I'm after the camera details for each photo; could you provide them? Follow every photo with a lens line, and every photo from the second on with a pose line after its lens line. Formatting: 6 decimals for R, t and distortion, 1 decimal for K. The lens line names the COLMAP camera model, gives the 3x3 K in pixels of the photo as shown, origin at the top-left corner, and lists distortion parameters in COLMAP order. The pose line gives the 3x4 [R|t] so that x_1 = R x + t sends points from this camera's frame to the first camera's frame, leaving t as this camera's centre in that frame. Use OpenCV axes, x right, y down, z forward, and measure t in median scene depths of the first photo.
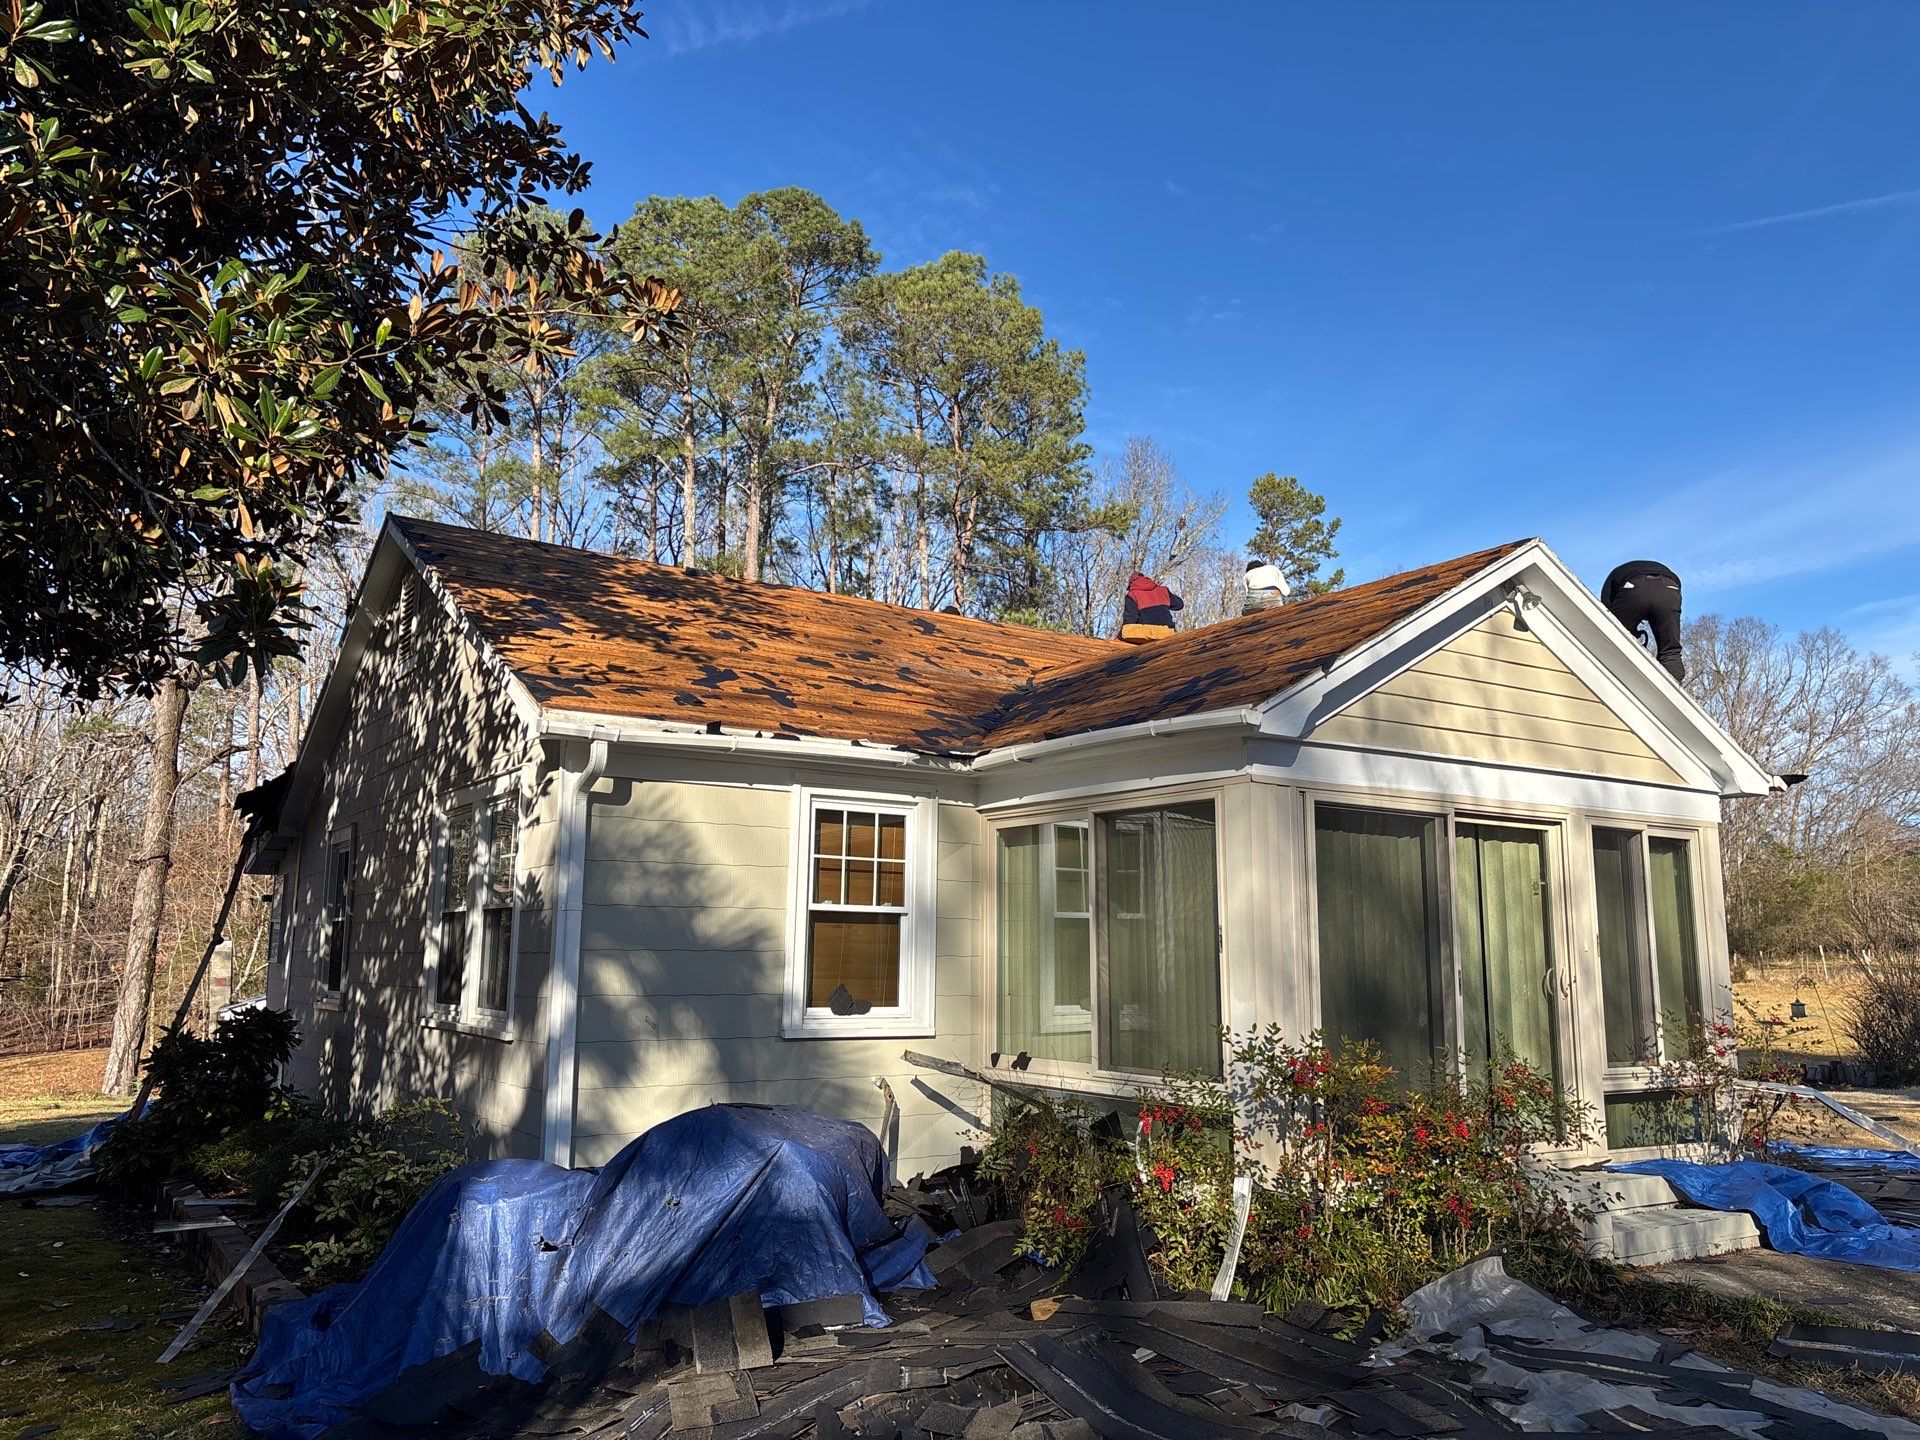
lens RADIAL K [[1456.4, 0, 941.5], [0, 1456.4, 703.6], [0, 0, 1]] dist [0.059663, -0.006833]
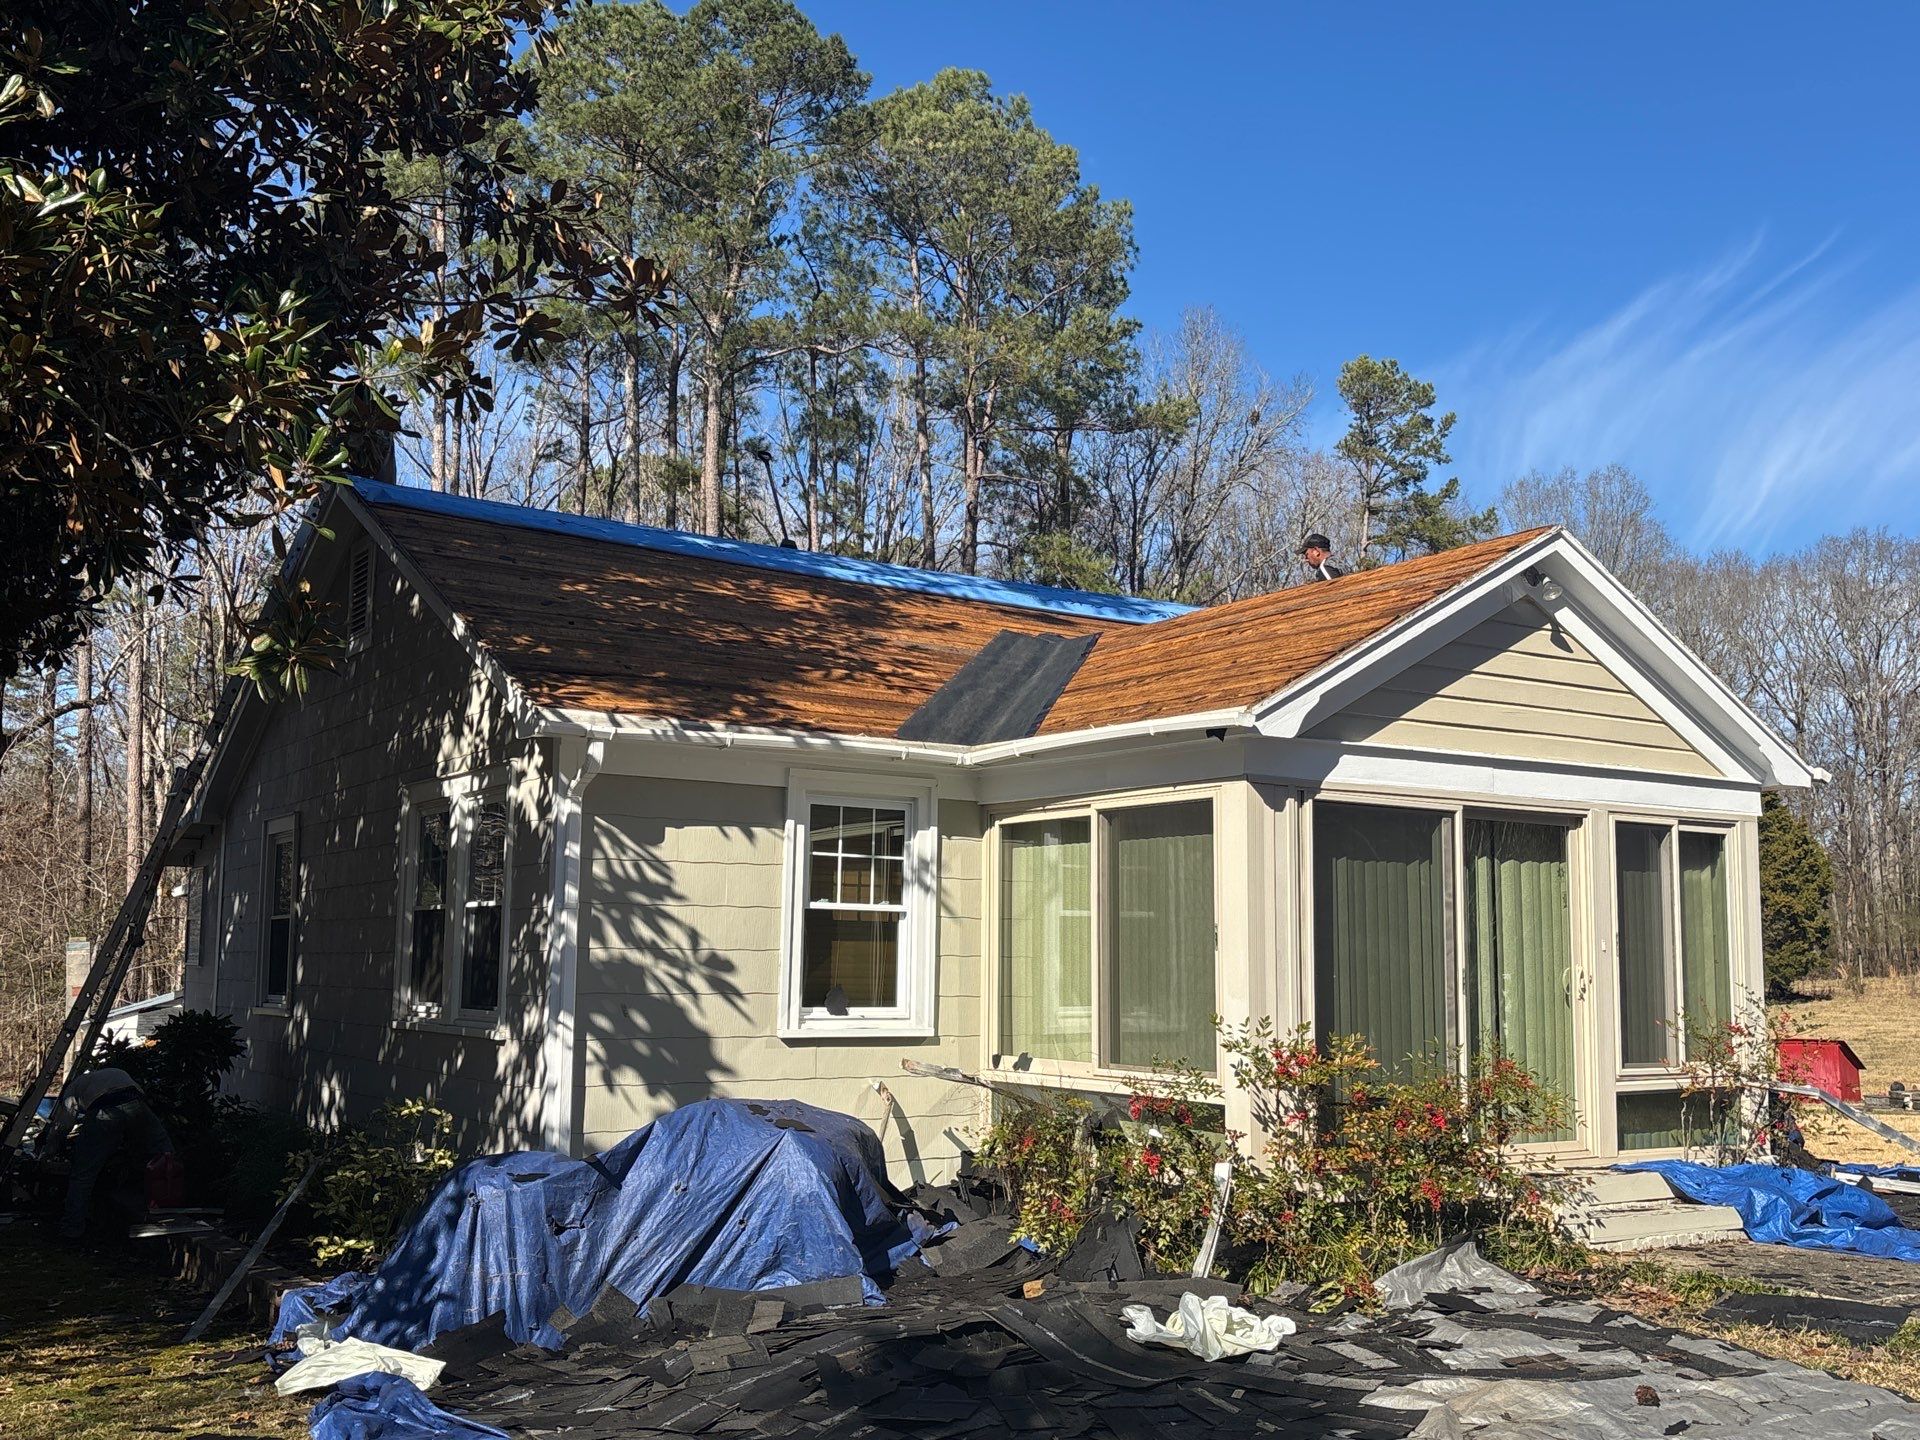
lens RADIAL K [[1892.7, 0, 960.0], [0, 1892.7, 720.0], [0, 0, 1]] dist [0.084238, -0.007220]
pose [[0.999990, 0.000758, 0.004329, 0.005291], [-0.000945, 0.999060, 0.043333, -0.027289], [-0.004292, -0.043337, 0.999051, -0.179795]]
